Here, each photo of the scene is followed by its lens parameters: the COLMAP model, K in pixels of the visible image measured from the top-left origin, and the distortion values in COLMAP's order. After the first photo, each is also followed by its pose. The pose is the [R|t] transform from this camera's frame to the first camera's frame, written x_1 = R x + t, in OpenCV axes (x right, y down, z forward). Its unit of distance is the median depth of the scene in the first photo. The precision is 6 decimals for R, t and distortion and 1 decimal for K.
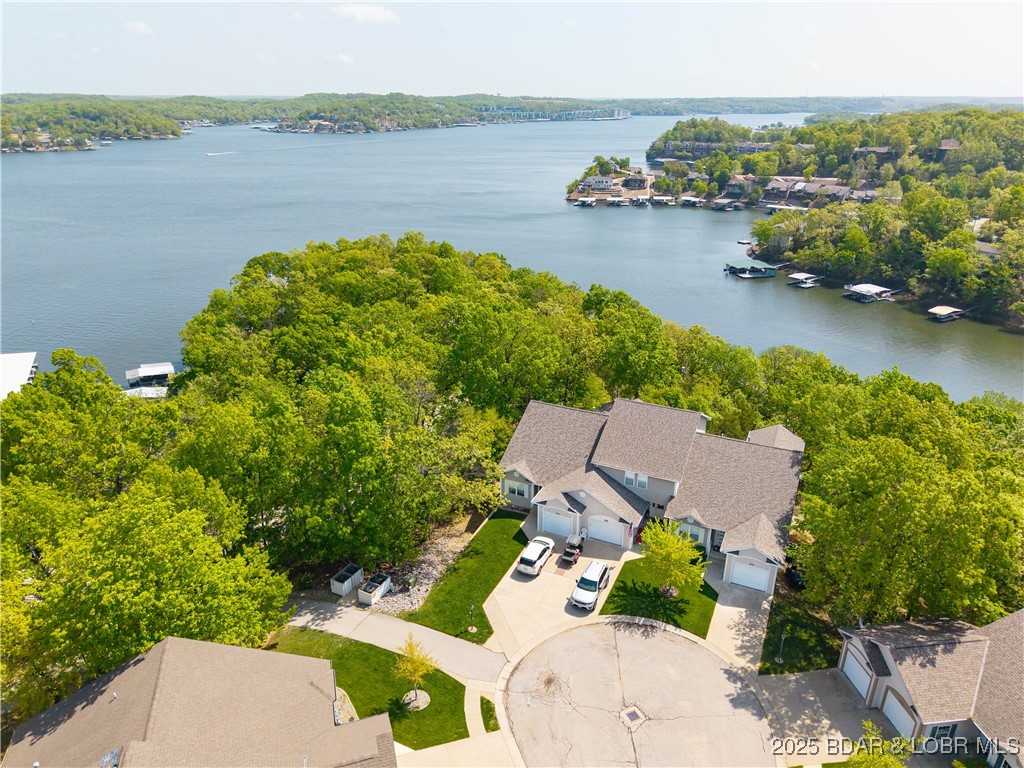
lens RADIAL K [[684.6, 0, 511.9], [0, 684.6, 386.2], [0, 0, 1]] dist [0.029208, -0.024313]
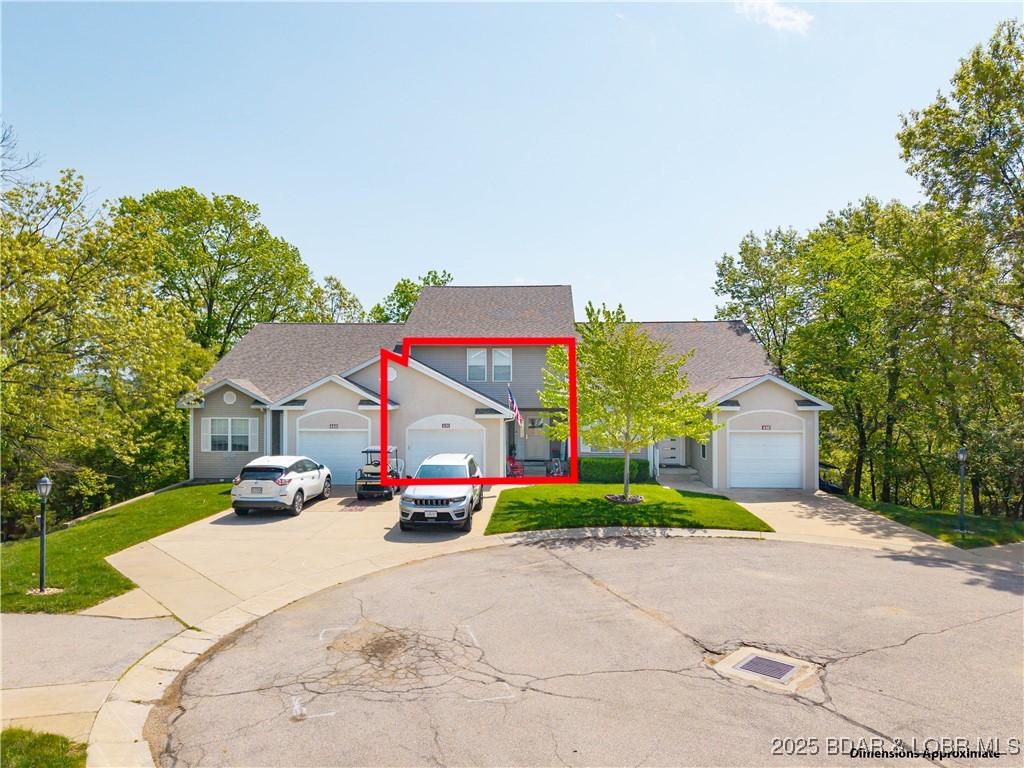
lens RADIAL K [[684.6, 0, 511.9], [0, 684.6, 386.2], [0, 0, 1]] dist [0.029208, -0.024313]
pose [[0.923312, 0.000809, 0.384050, 0.000833], [0.148762, 0.921177, -0.359586, 0.066199], [-0.354069, 0.389142, 0.850414, 0.113688]]
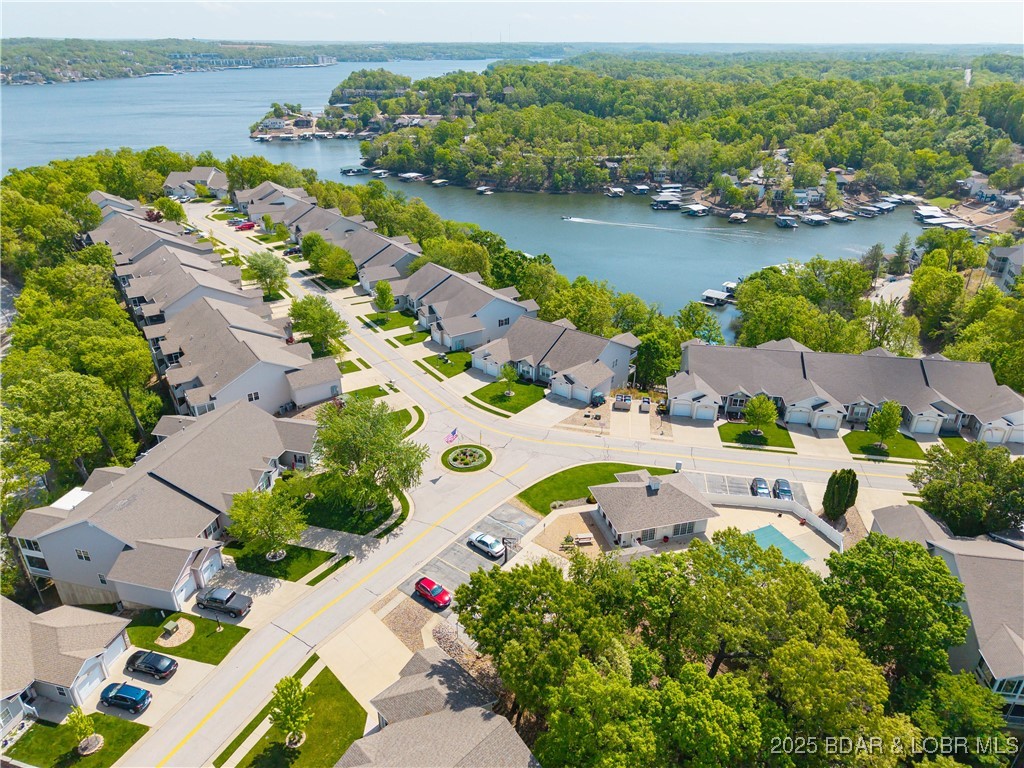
lens RADIAL K [[684.6, 0, 511.9], [0, 684.6, 386.2], [0, 0, 1]] dist [0.029208, -0.024313]
pose [[0.933379, -0.158756, 0.321870, 0.083928], [0.136275, 0.986449, 0.091369, 0.252192], [-0.332014, -0.041419, 0.942365, -0.741997]]
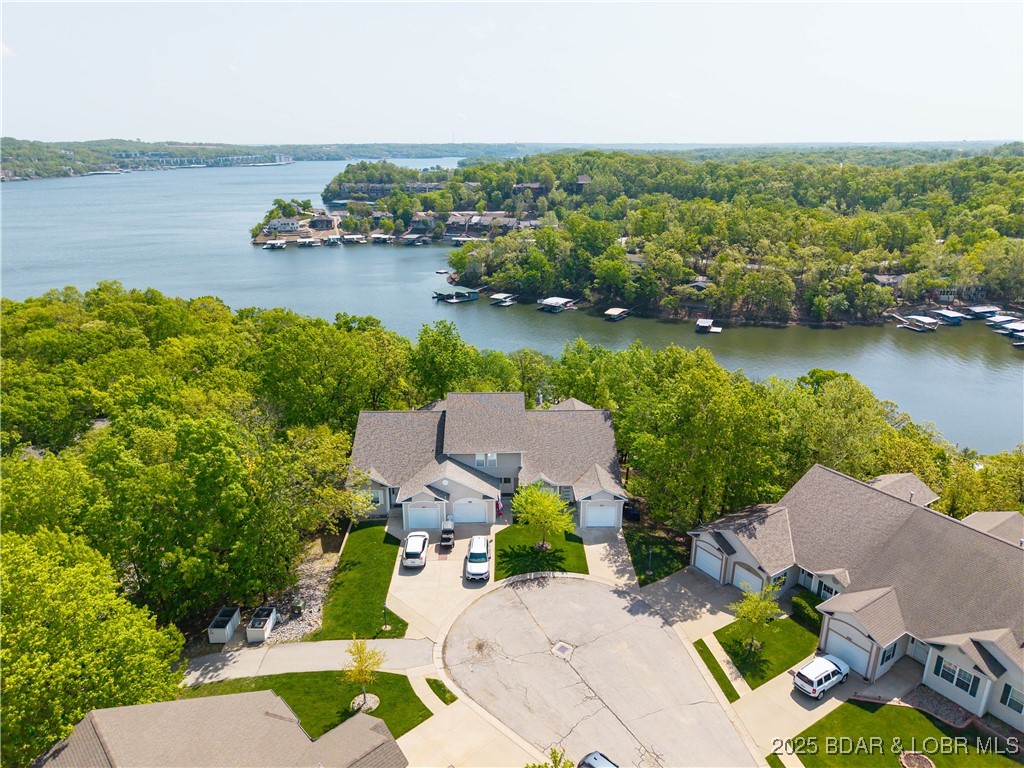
lens RADIAL K [[681.8, 0, 514.8], [0, 681.8, 396.3], [0, 0, 1]] dist [0.036433, -0.047524]
pose [[0.895944, -0.155515, 0.416052, -0.041373], [0.173719, 0.984777, -0.005999, 0.010253], [-0.408785, 0.077651, 0.909321, -0.000512]]
